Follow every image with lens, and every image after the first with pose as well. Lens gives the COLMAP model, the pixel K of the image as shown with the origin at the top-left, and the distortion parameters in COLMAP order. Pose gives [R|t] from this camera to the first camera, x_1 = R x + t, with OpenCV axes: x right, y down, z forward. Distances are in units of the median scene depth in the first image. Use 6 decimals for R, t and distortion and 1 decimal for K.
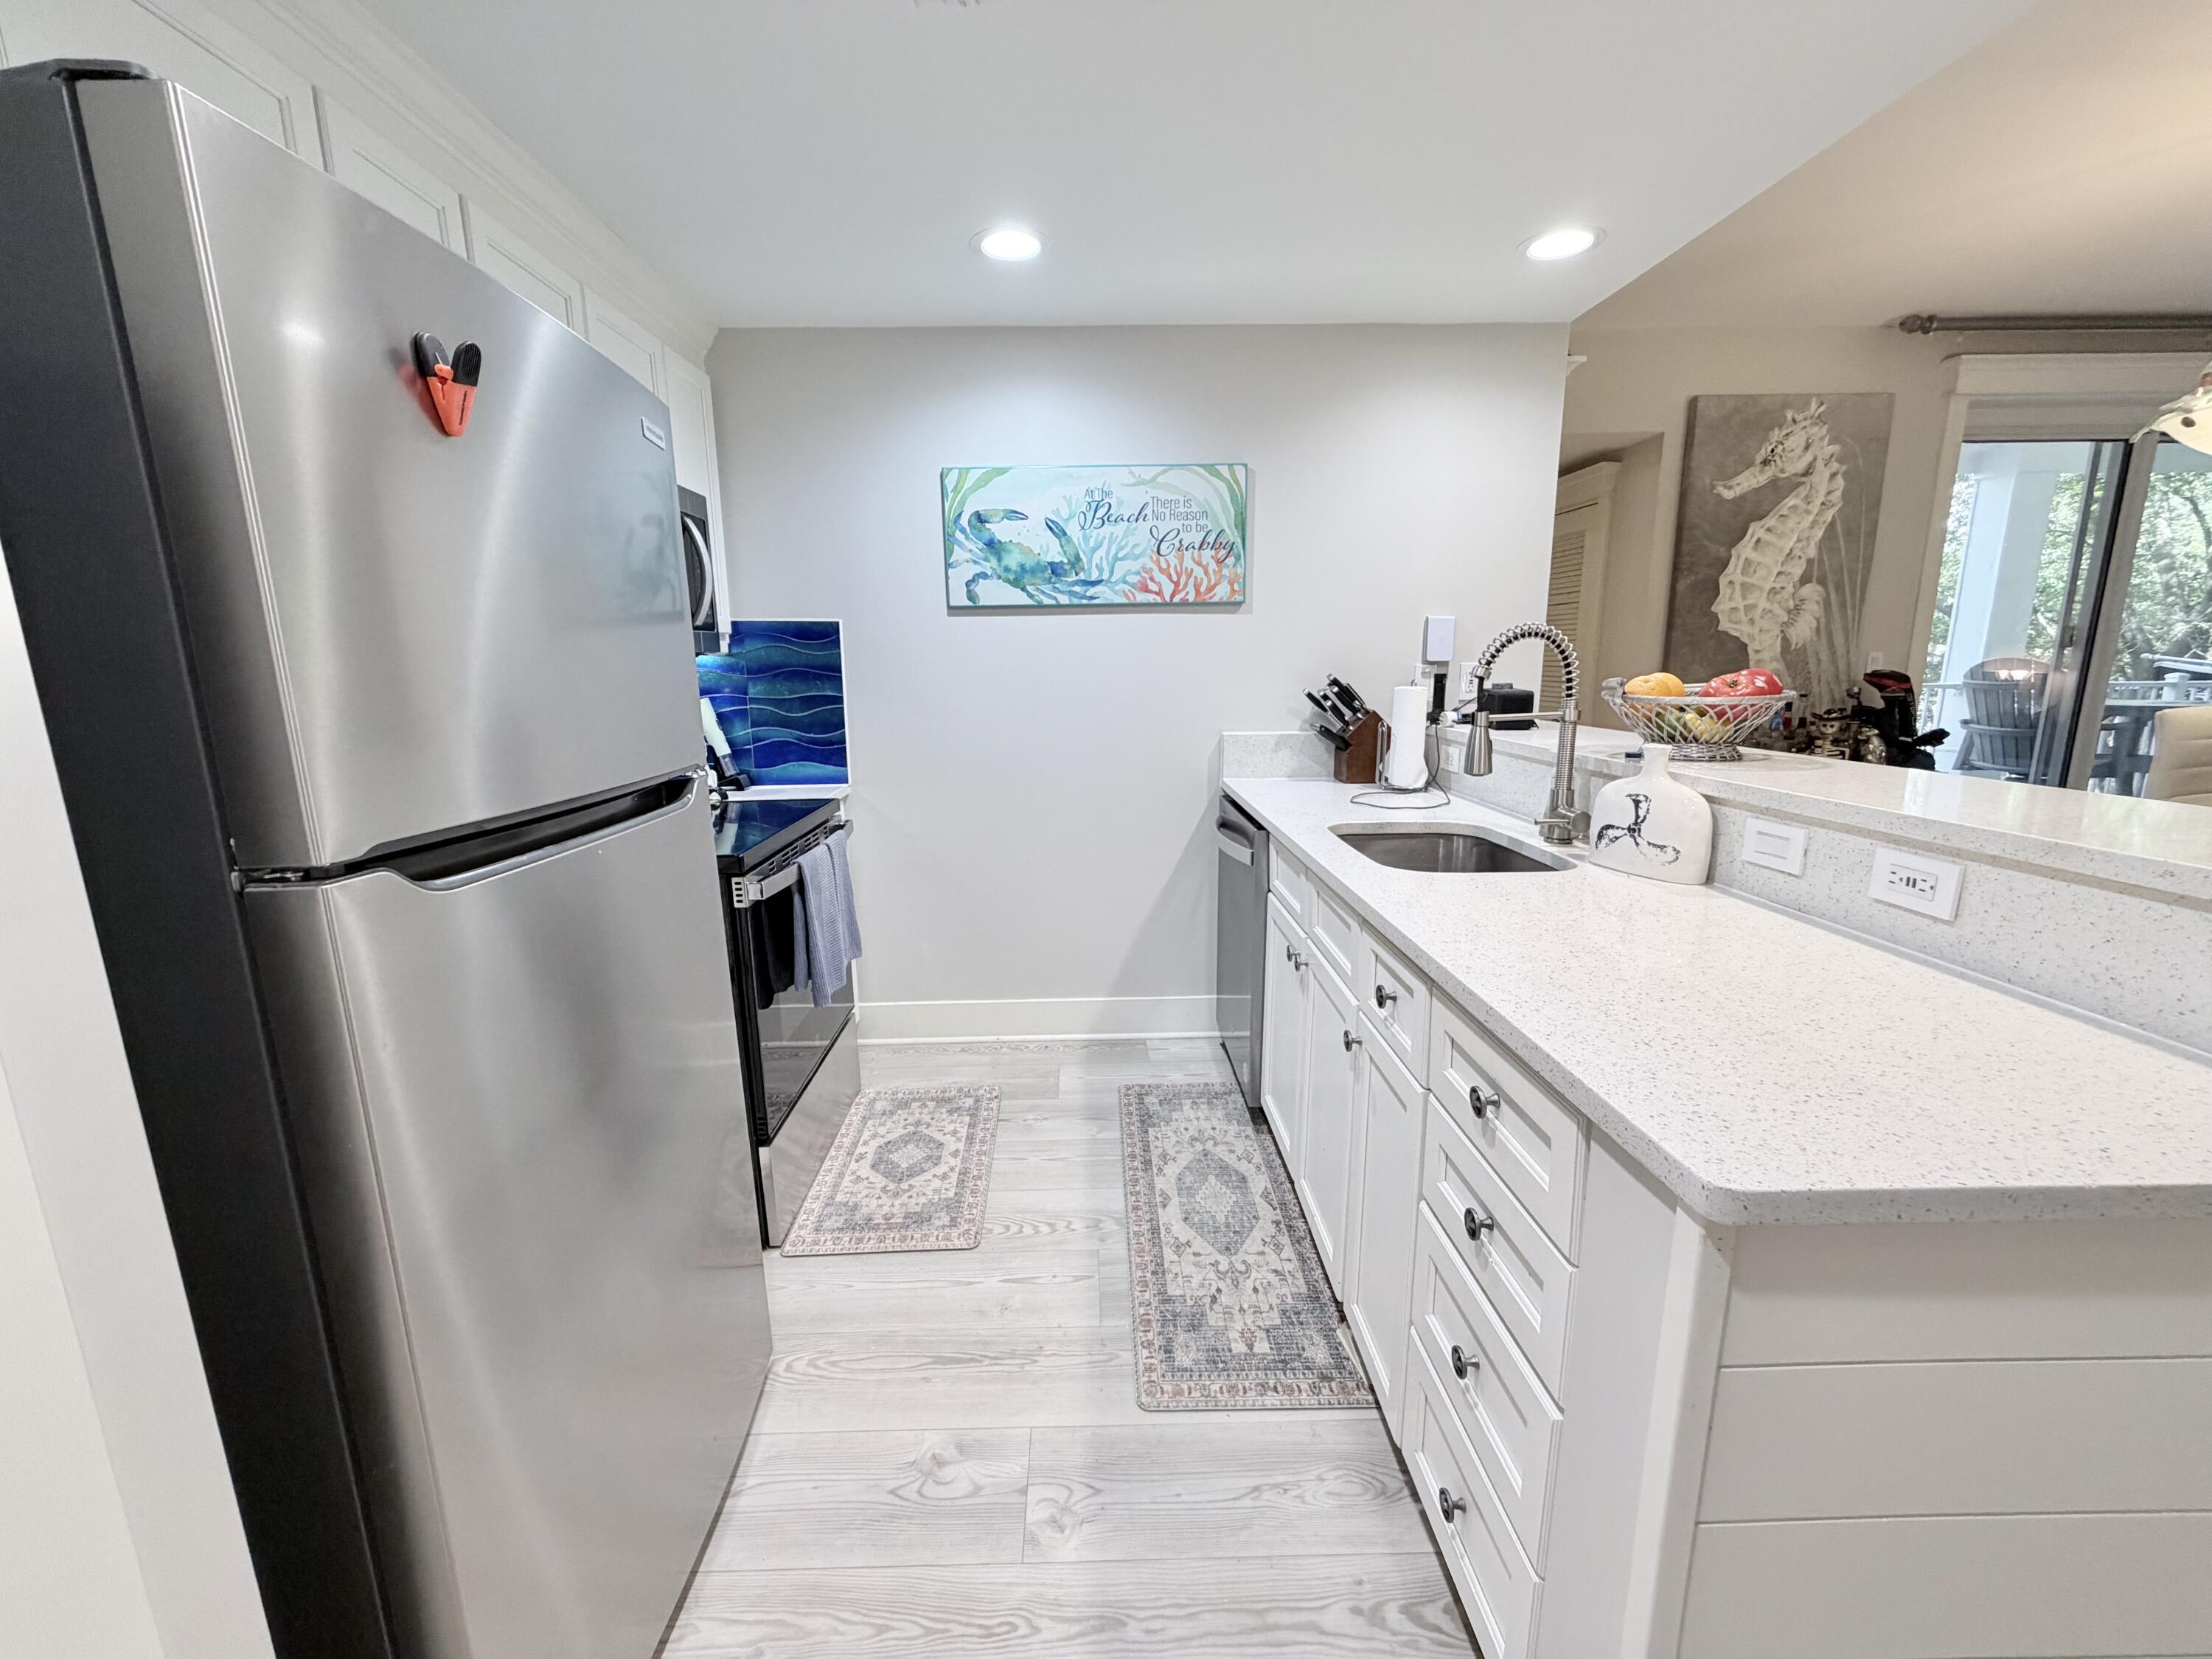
lens RADIAL K [[887.9, 0, 1098.6], [0, 887.9, 828.7], [0, 0, 1]] dist [0.000825, -0.000430]
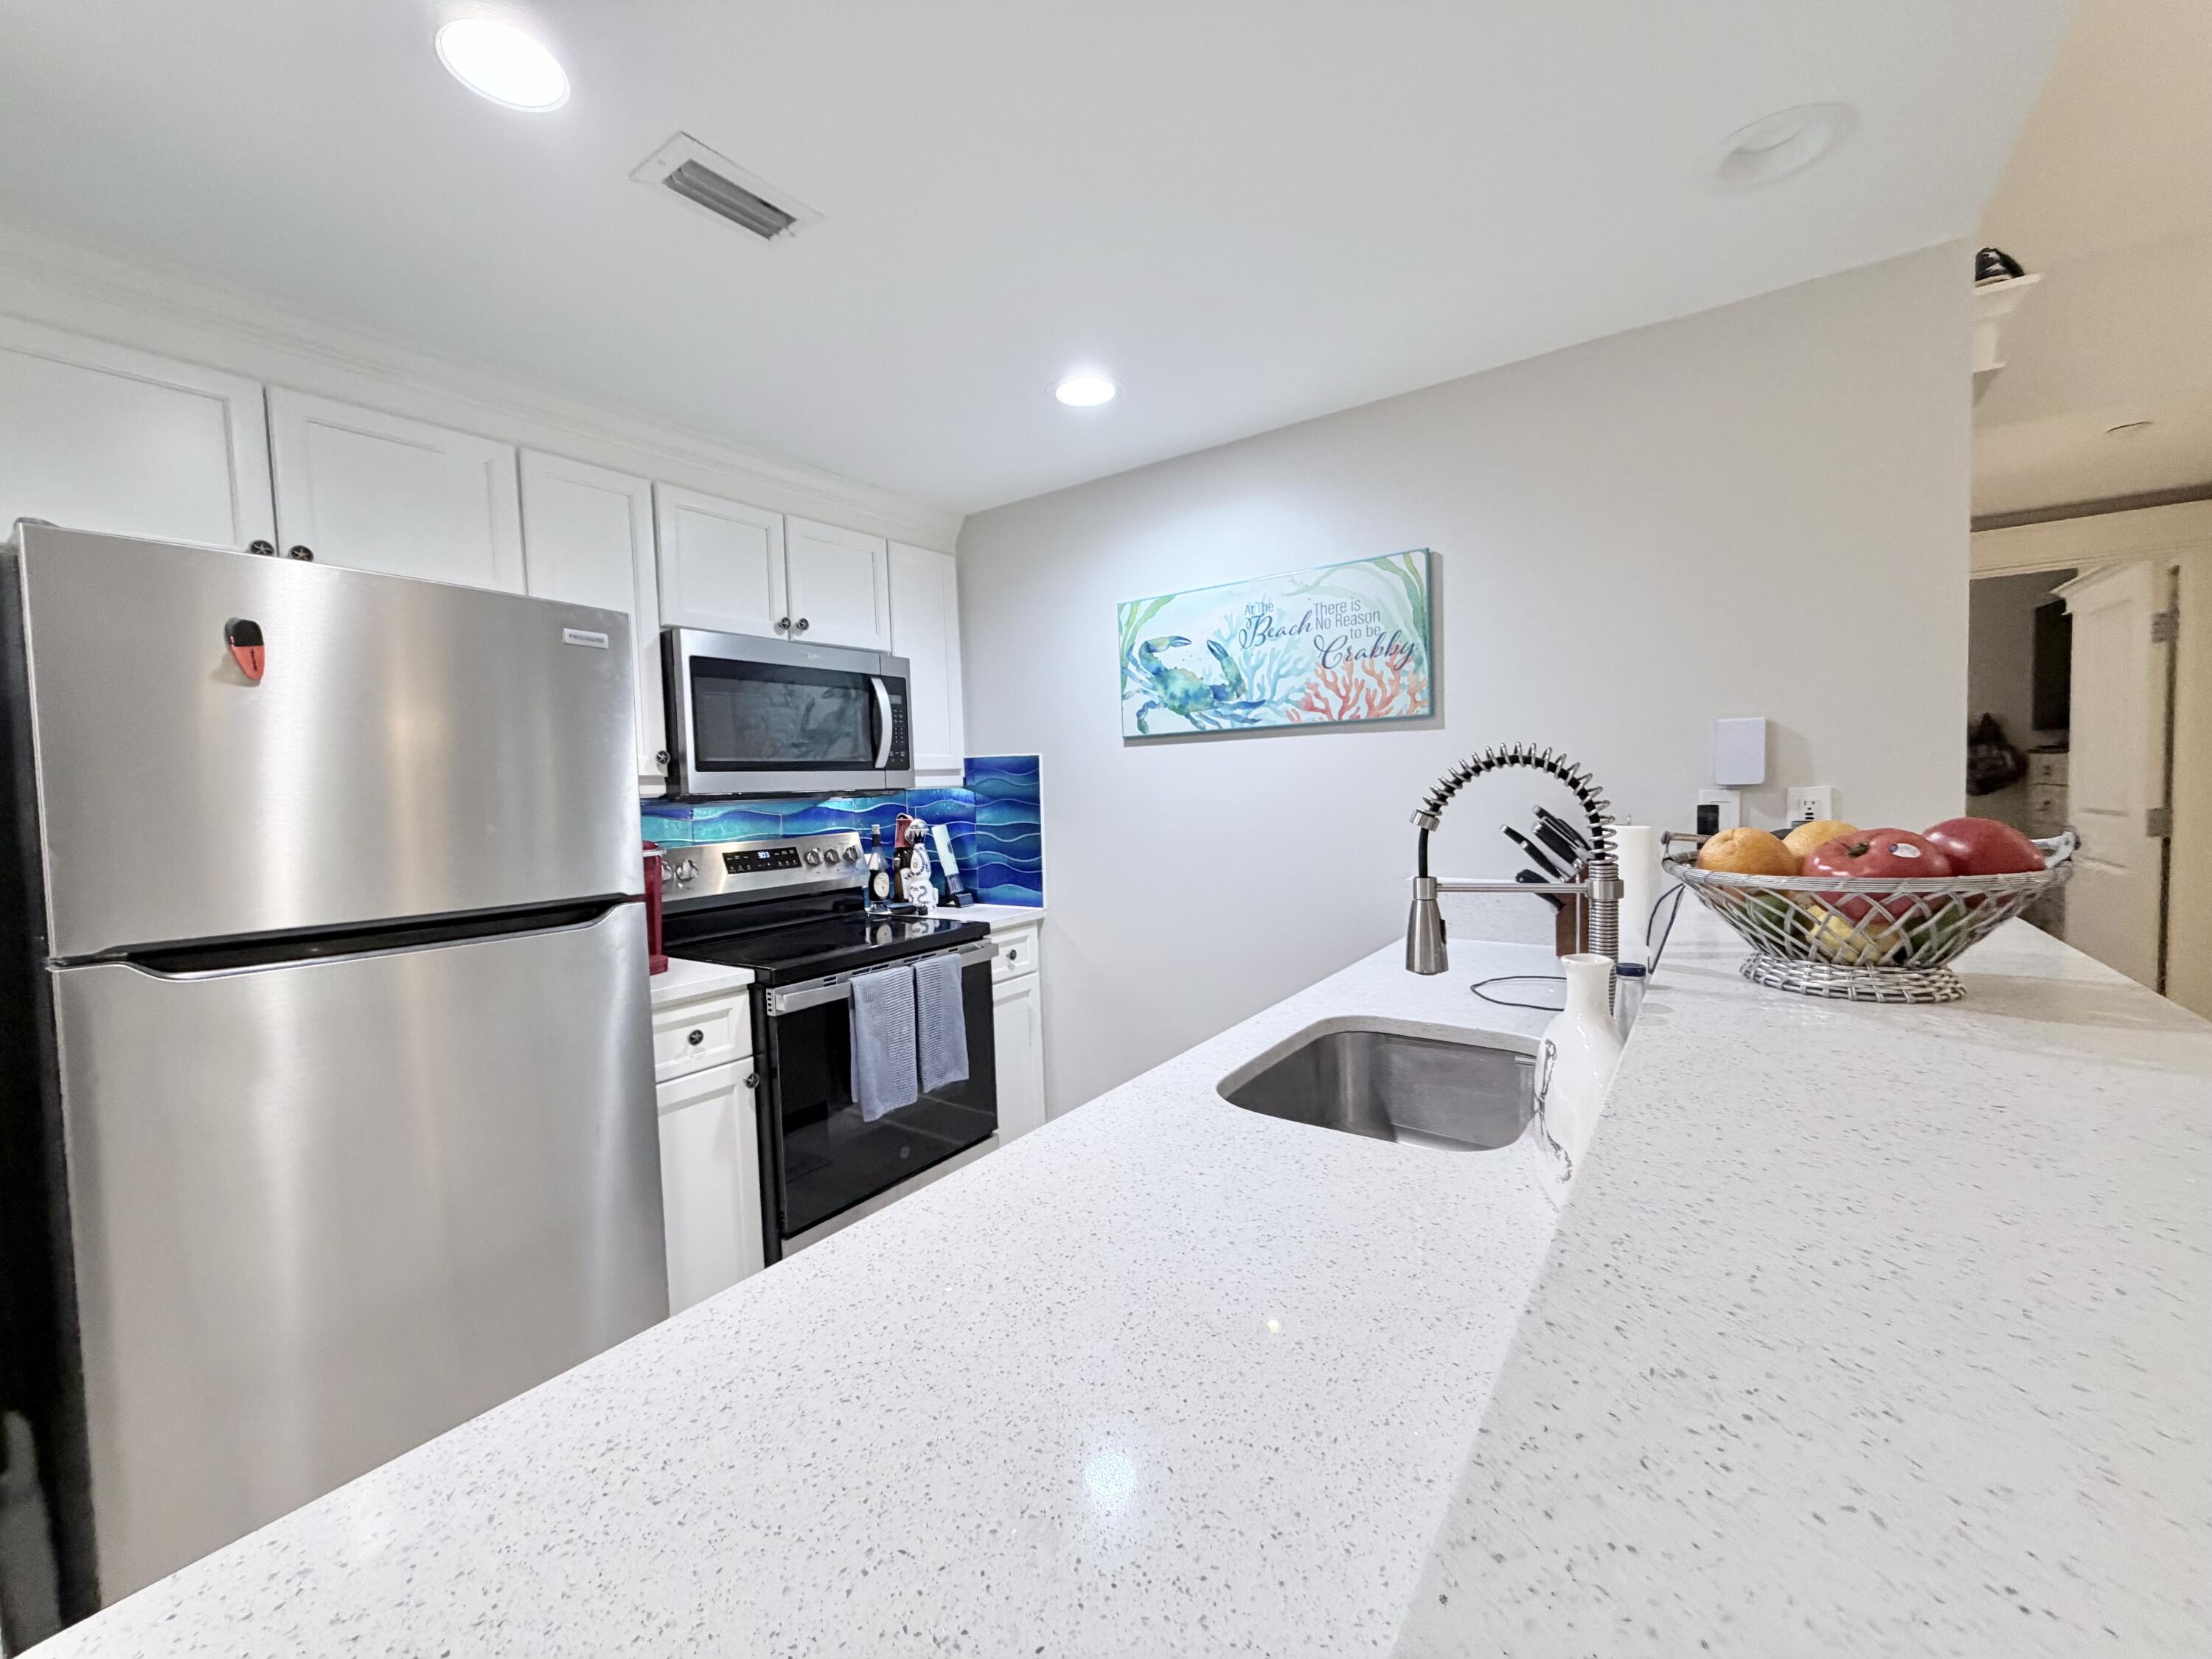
lens RADIAL K [[887.9, 0, 1104.0], [0, 887.9, 831.6], [0, 0, 1]] dist [0.000825, -0.000430]
pose [[0.801650, 0.019339, -0.597480, 0.413635], [-0.089988, 0.991991, -0.088631, -0.055880], [0.590981, 0.124817, 0.796970, 0.210270]]
